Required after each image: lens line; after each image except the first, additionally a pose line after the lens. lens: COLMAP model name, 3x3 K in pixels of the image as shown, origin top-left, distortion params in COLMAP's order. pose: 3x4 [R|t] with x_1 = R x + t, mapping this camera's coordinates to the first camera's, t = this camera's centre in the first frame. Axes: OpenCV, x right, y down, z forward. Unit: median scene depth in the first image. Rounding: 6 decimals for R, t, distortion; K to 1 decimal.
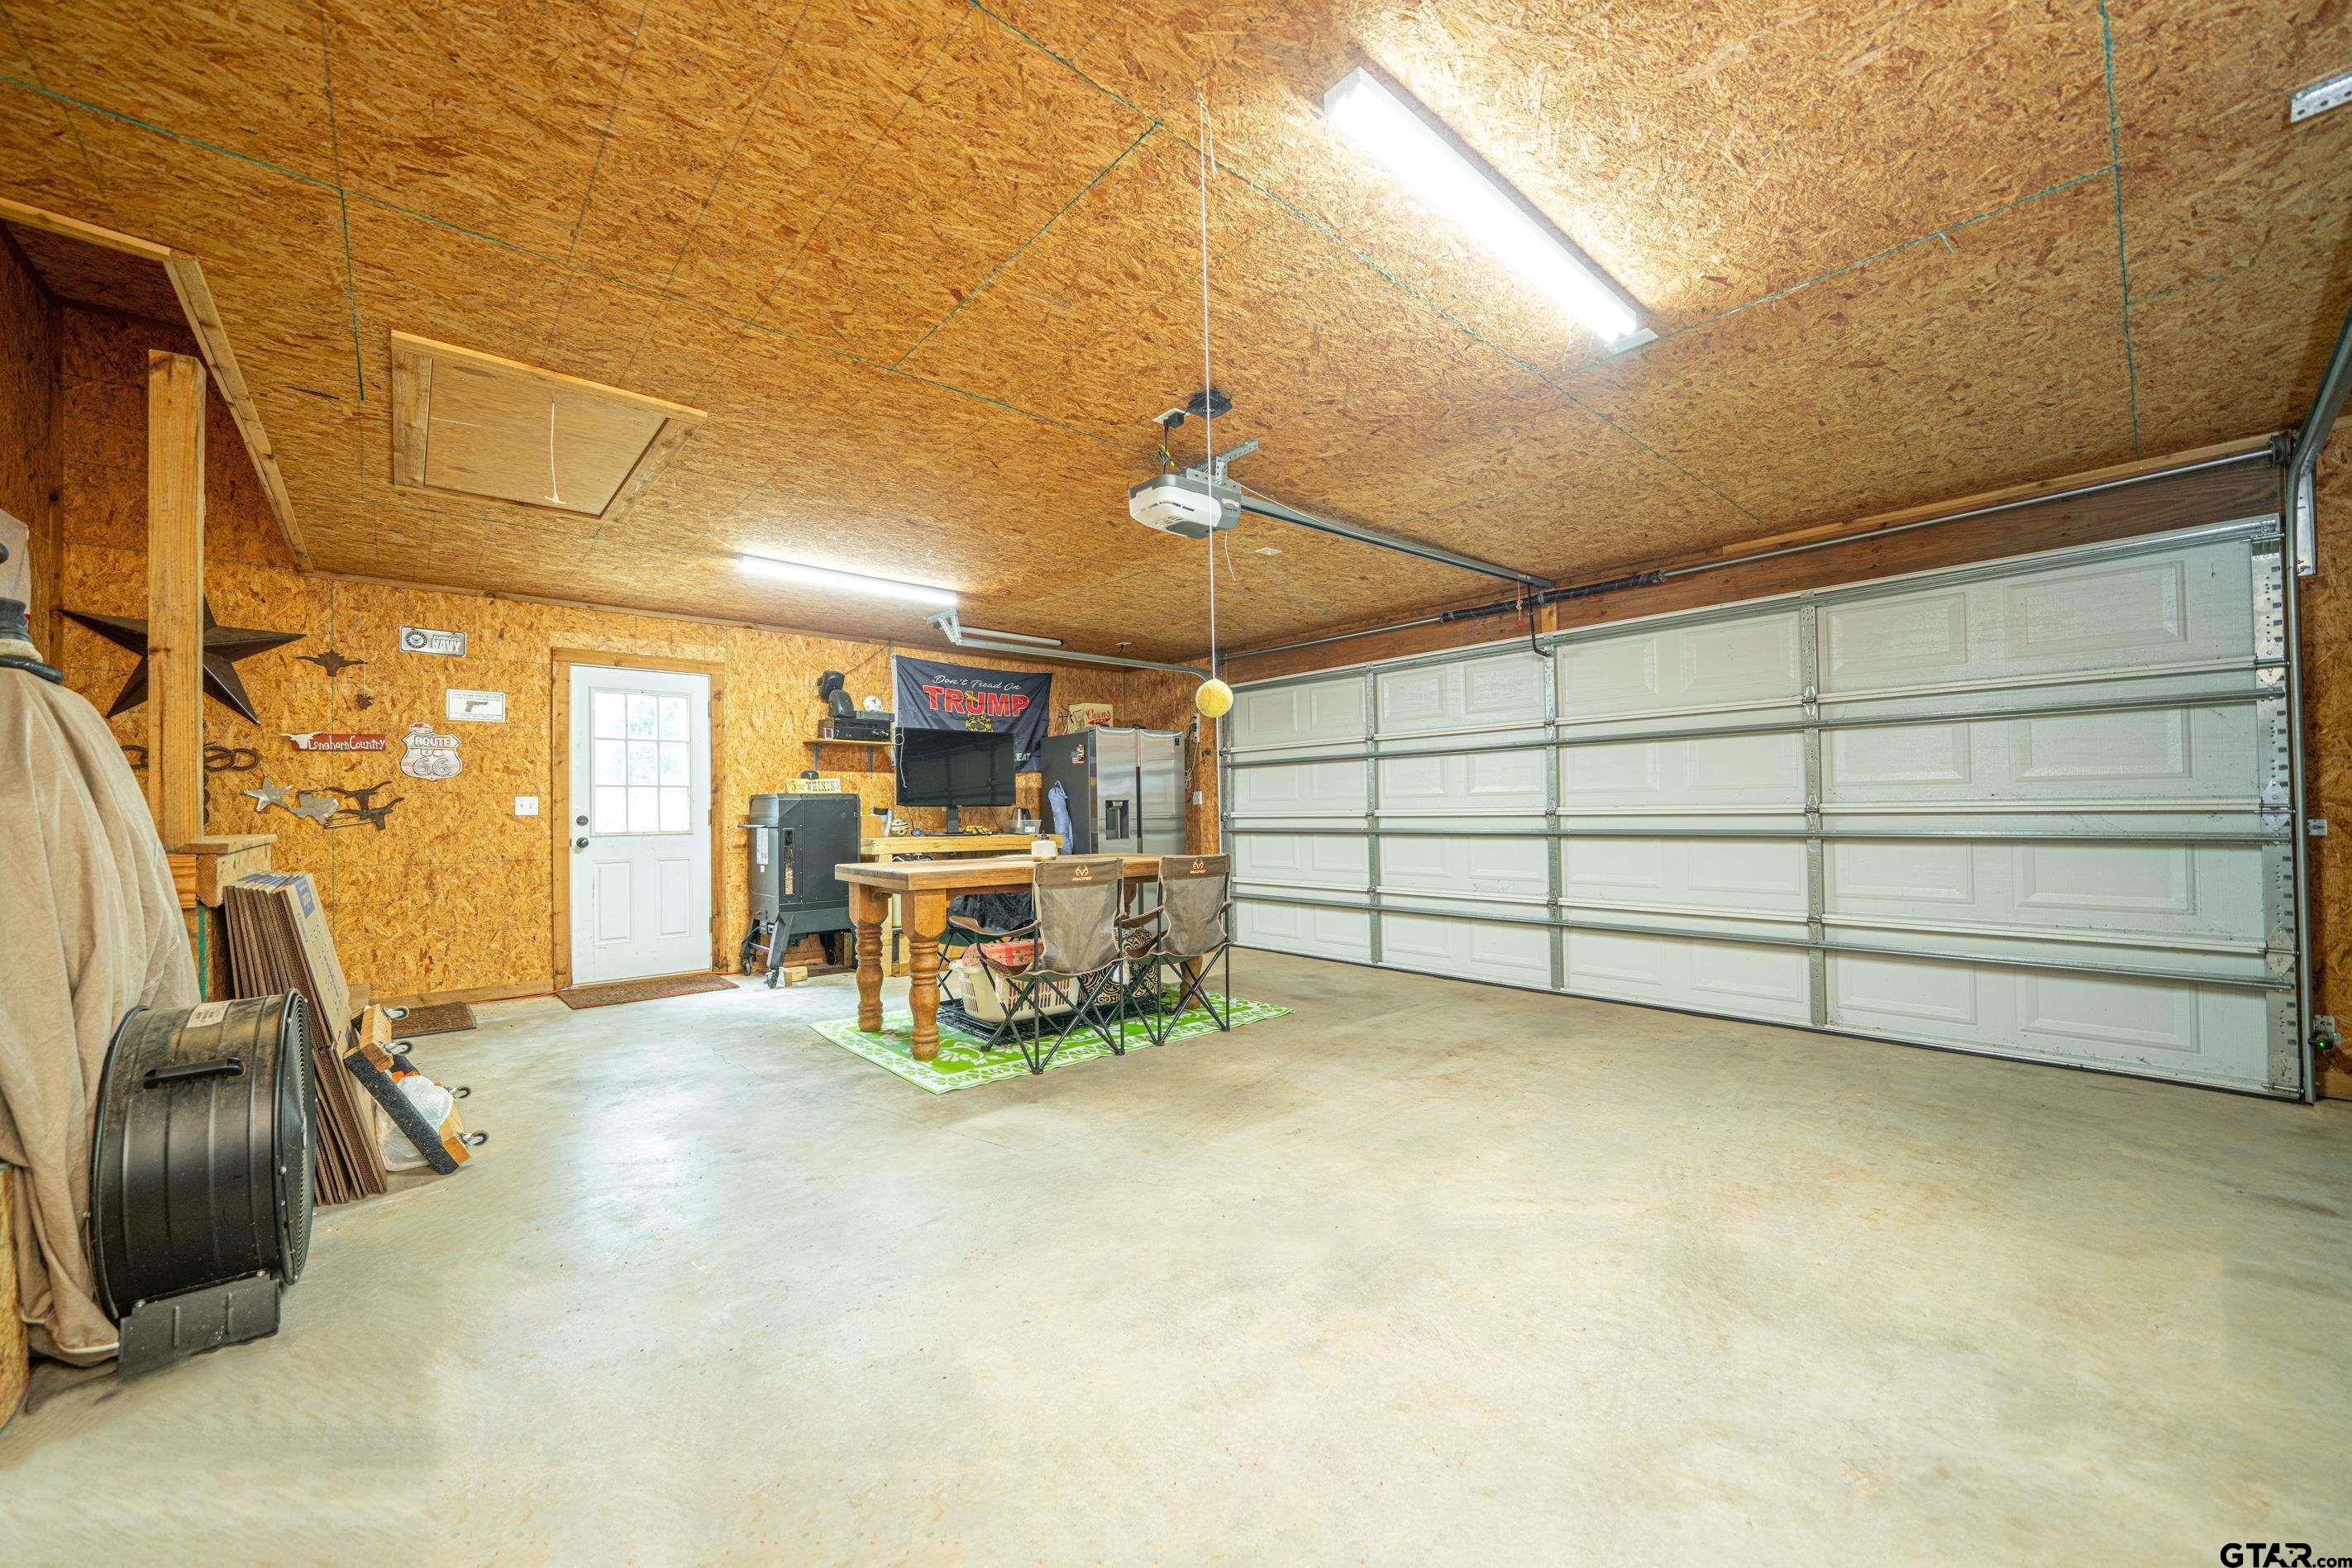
lens RADIAL K [[897.9, 0, 1153.6], [0, 897.9, 817.9], [0, 0, 1]] dist [-0.009473, 0.000159]
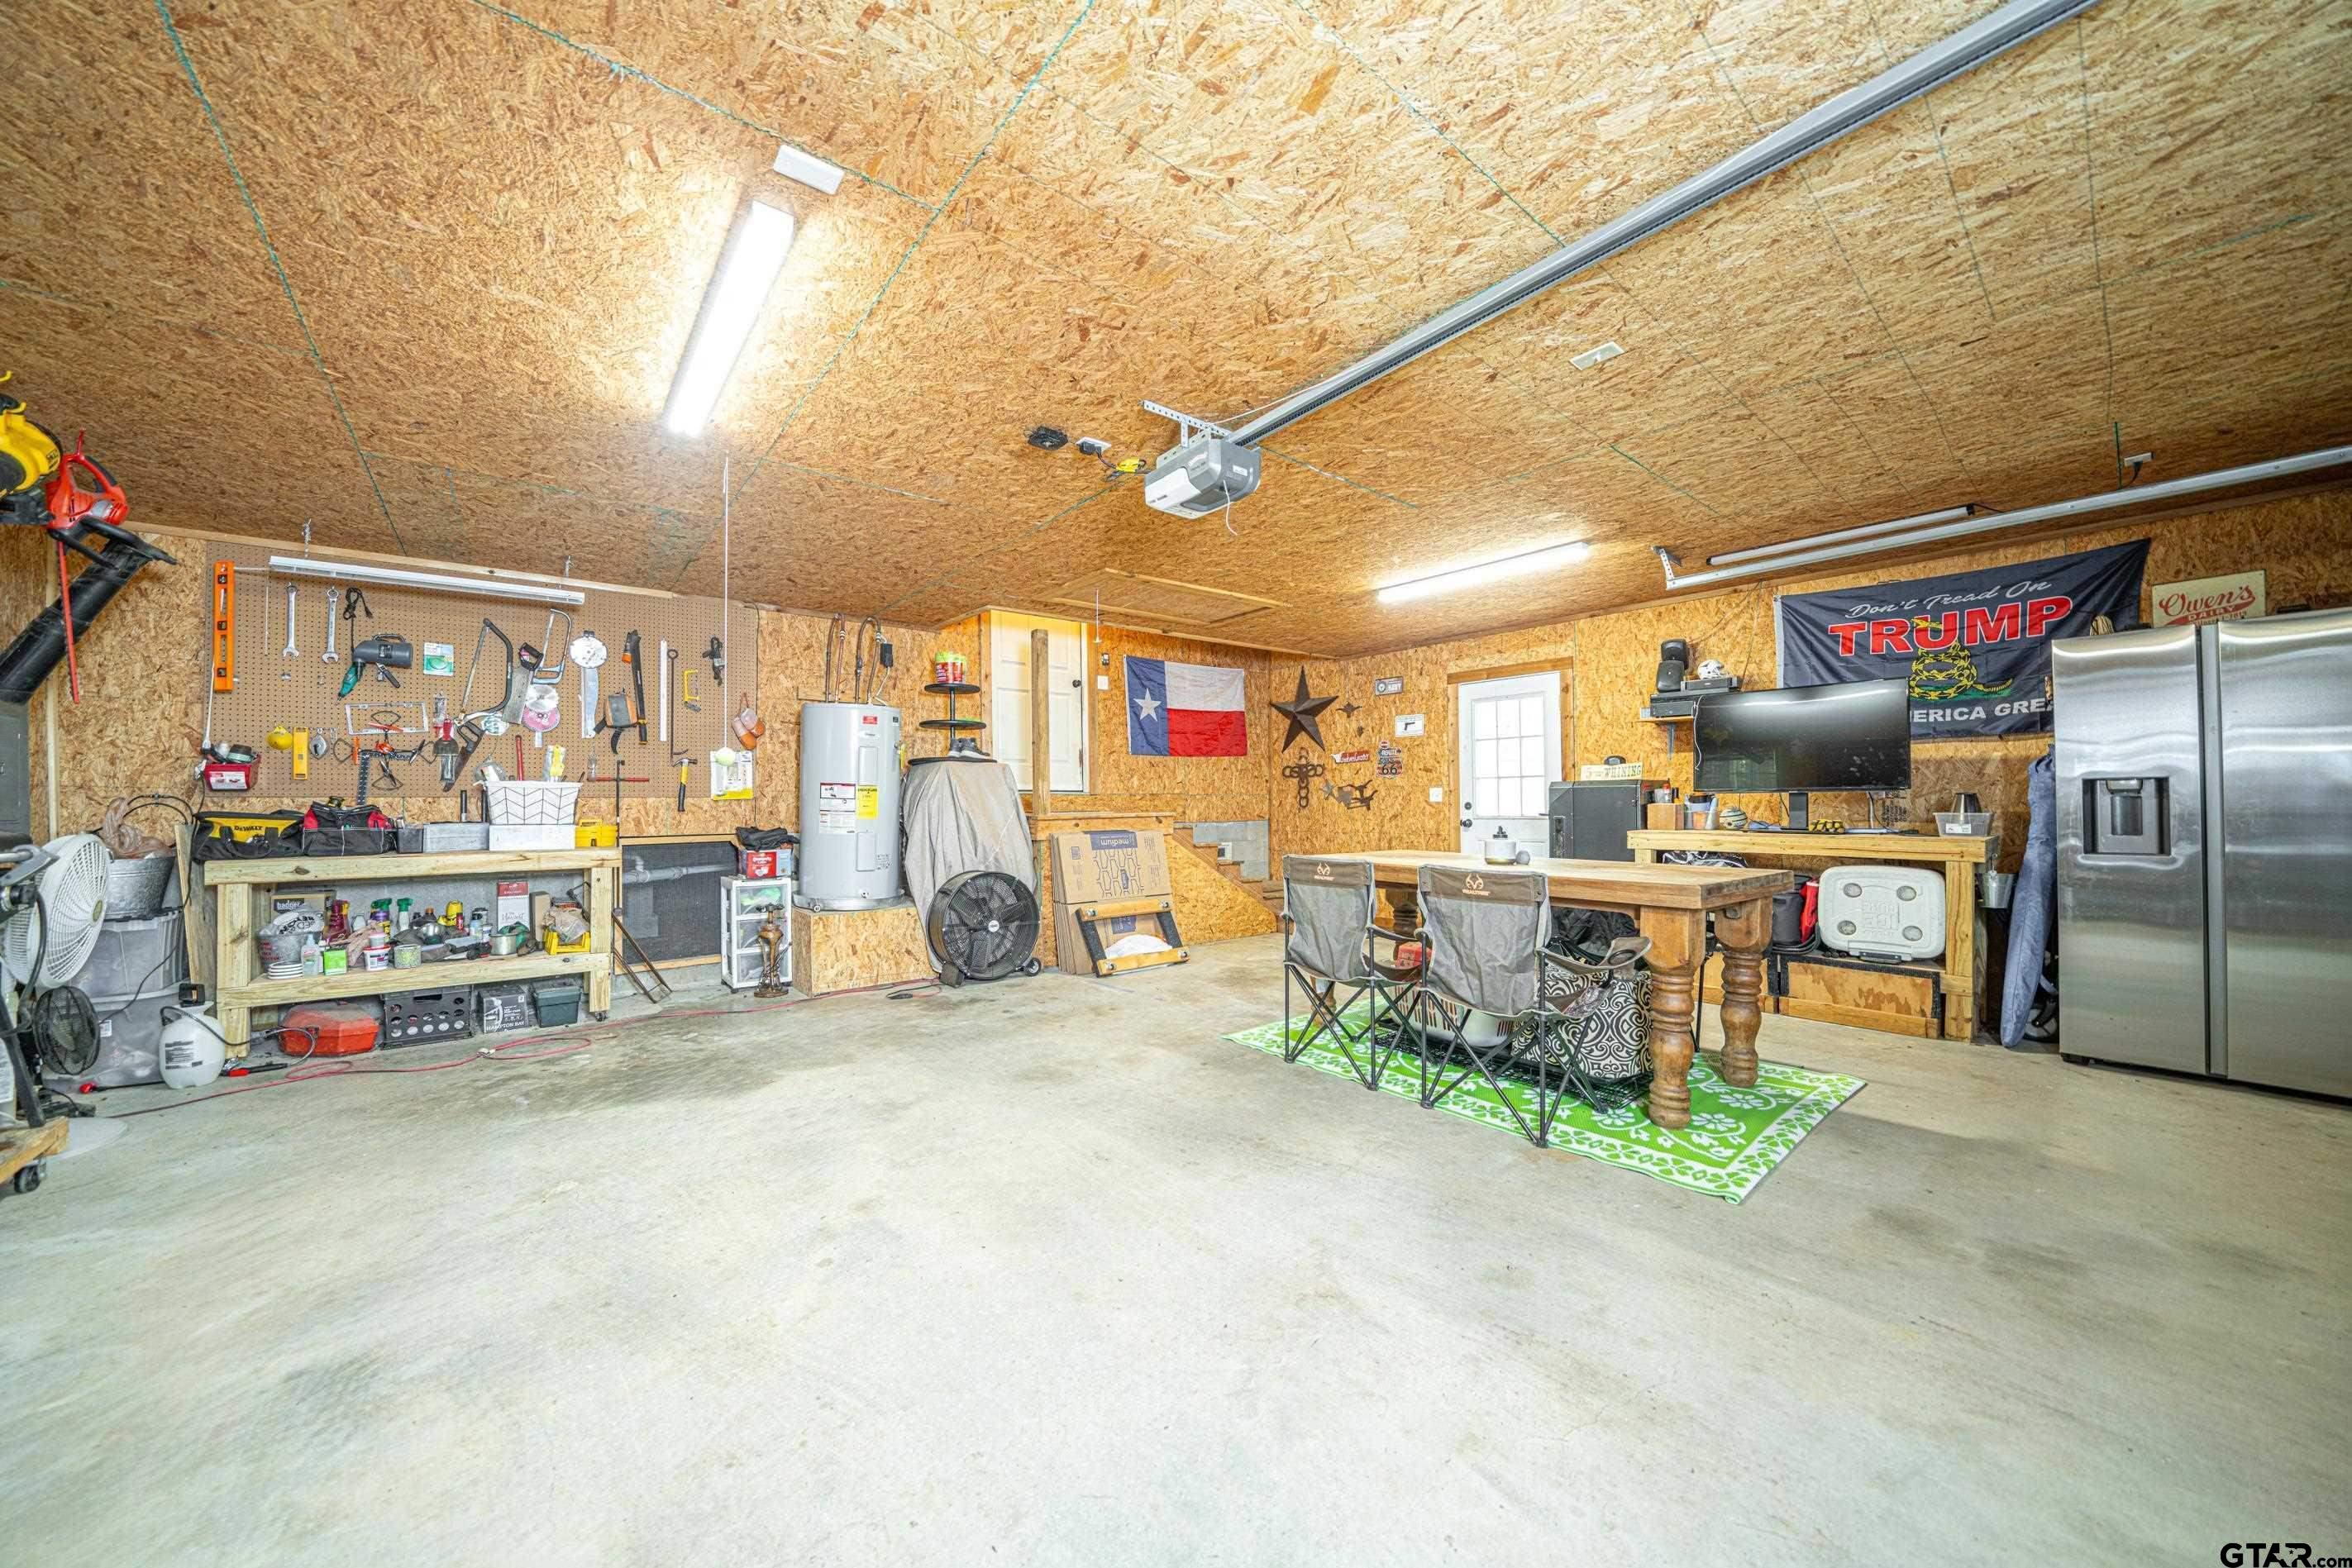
lens RADIAL K [[851.4, 0, 1174.5], [0, 851.4, 813.5], [0, 0, 1]] dist [-0.019067, 0.000287]
pose [[-0.055082, 0.022627, -0.998225, 0.683953], [0.000283, 0.999744, 0.022646, -0.015868], [0.998482, 0.000965, -0.055074, 0.754331]]
